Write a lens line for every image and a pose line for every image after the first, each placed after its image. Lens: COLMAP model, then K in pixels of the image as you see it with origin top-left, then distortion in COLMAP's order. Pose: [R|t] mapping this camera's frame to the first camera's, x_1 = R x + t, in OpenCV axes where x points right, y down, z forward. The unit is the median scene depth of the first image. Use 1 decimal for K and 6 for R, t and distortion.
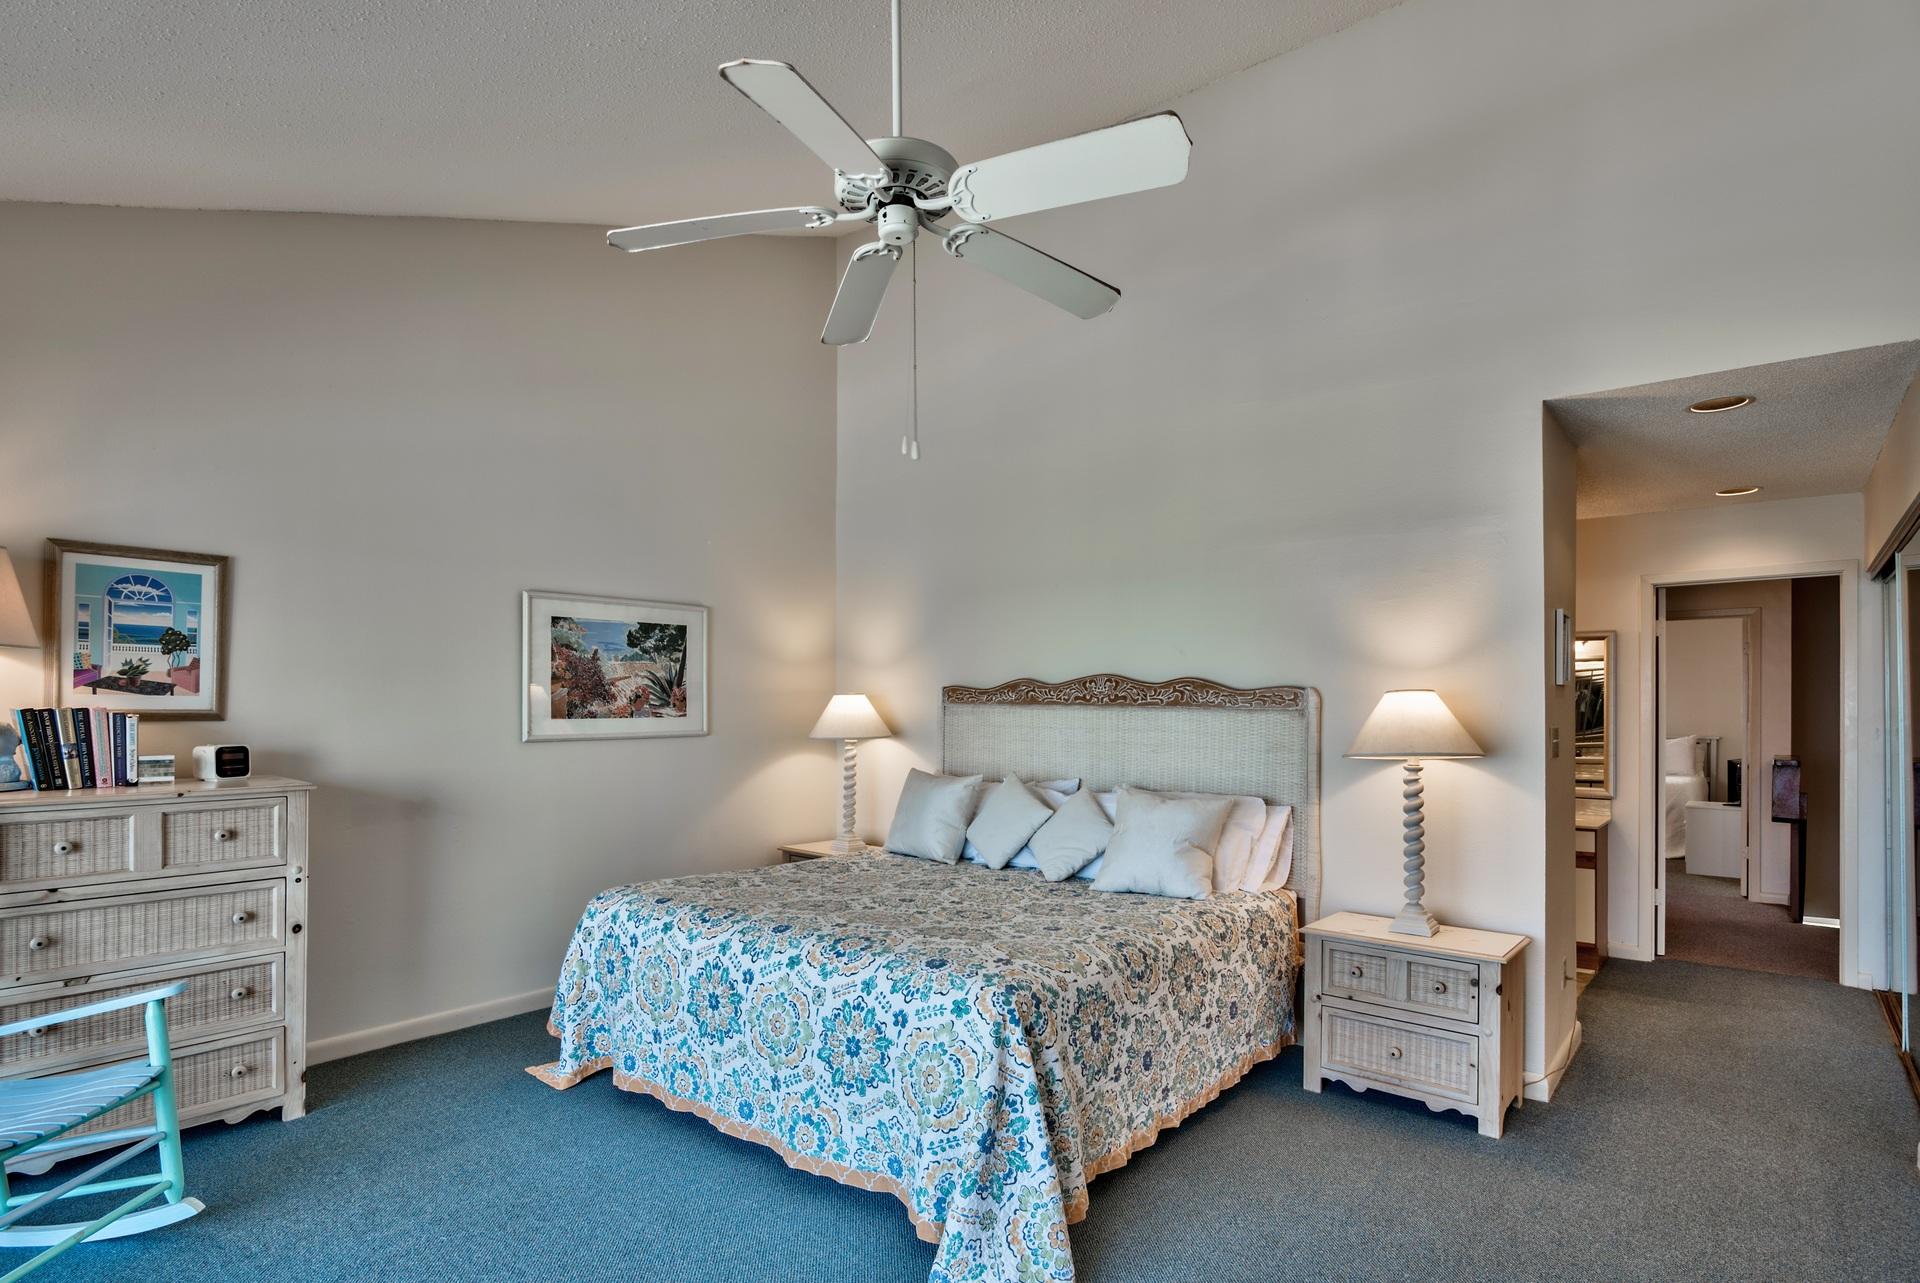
lens RADIAL K [[978.7, 0, 960.4], [0, 978.7, 696.9], [0, 0, 1]] dist [-0.001398, 0.000007]
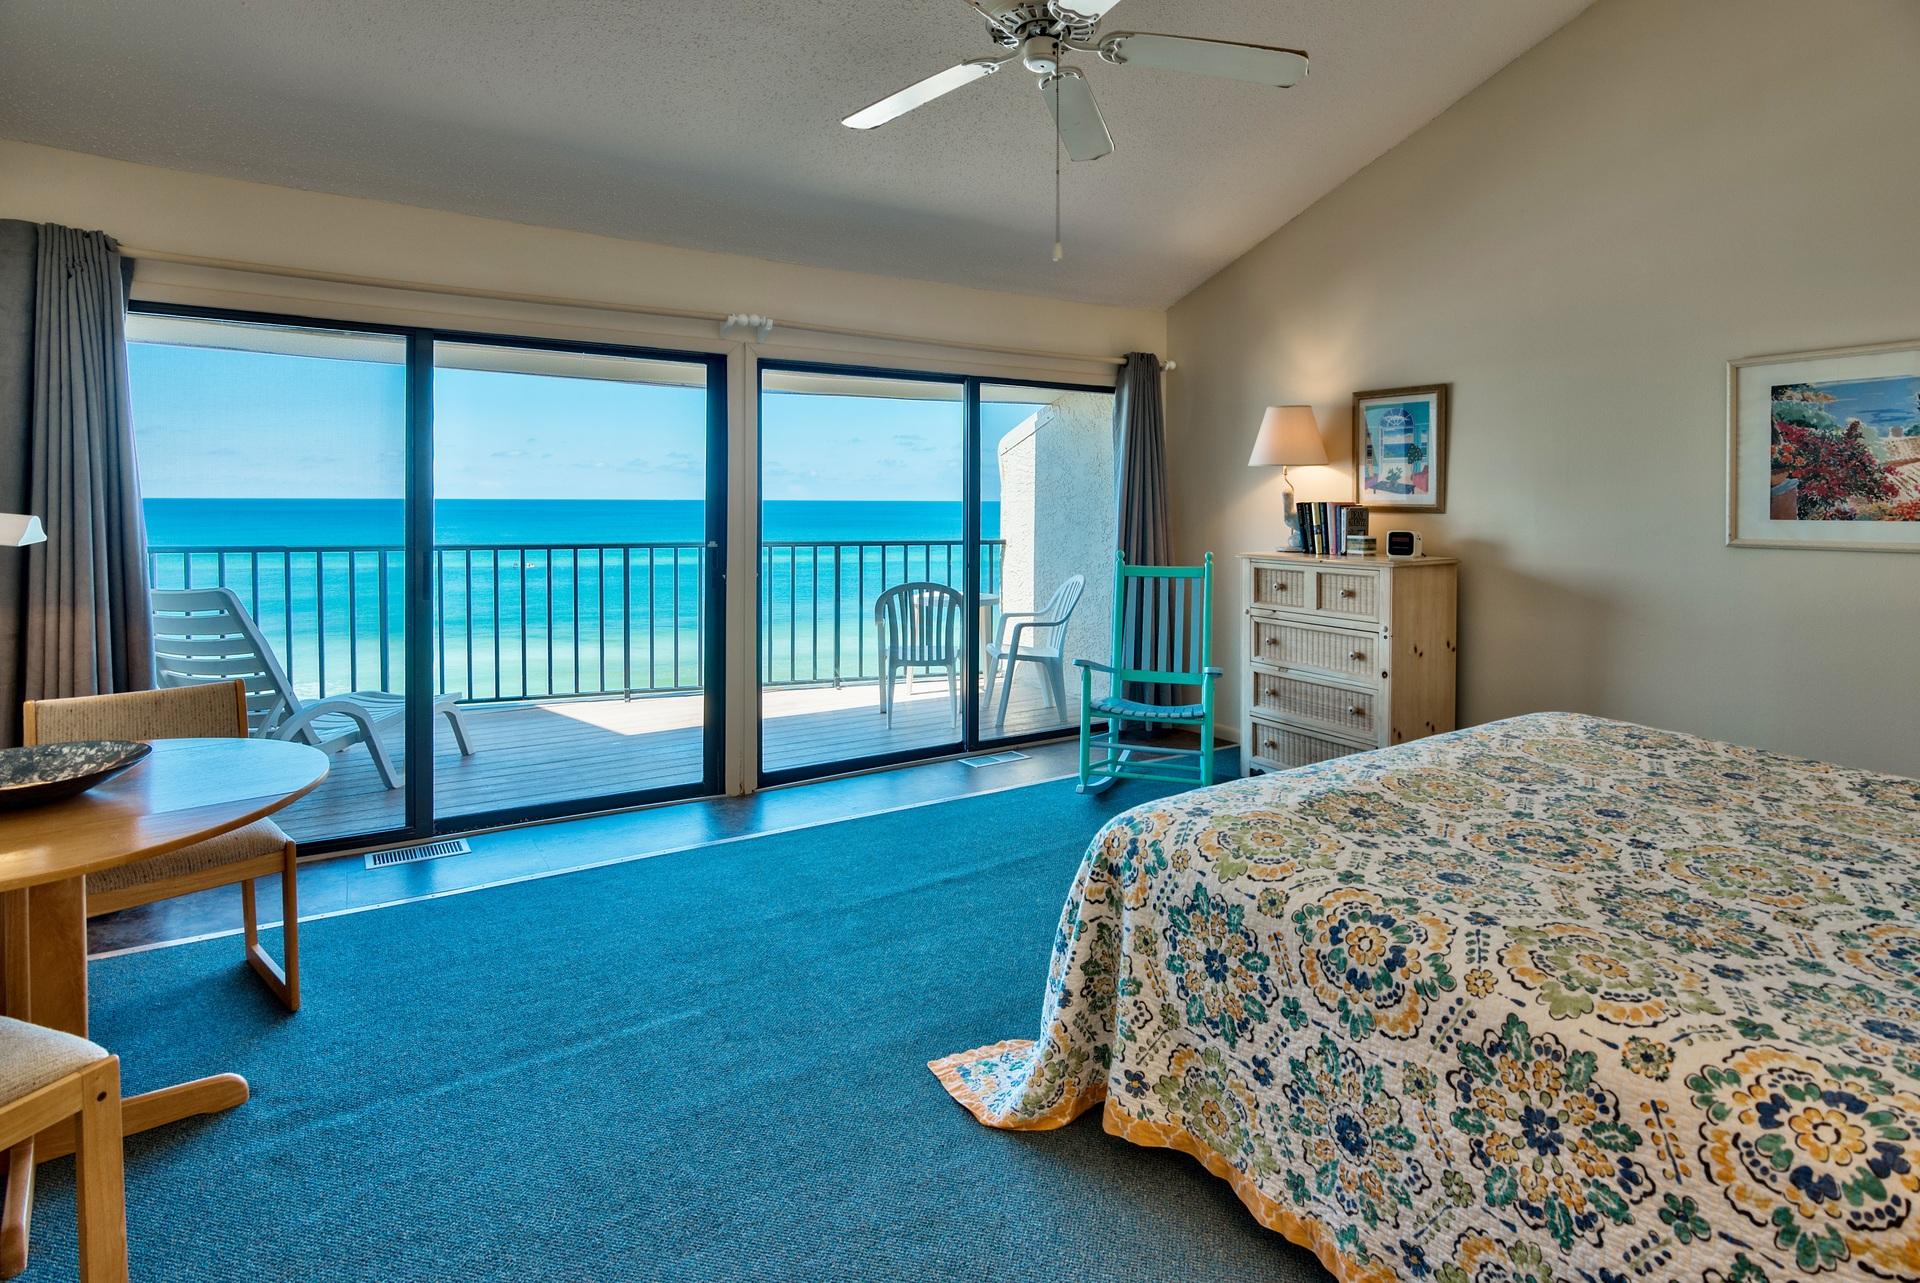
lens RADIAL K [[961.6, 0, 954.8], [0, 961.6, 514.5], [0, 0, 1]] dist [-0.000332, 0.000176]
pose [[-0.310308, 0.008238, -0.950600, 0.682974], [0.000820, 0.999964, 0.008398, 0.015952], [0.950636, 0.001826, -0.310304, 0.845423]]
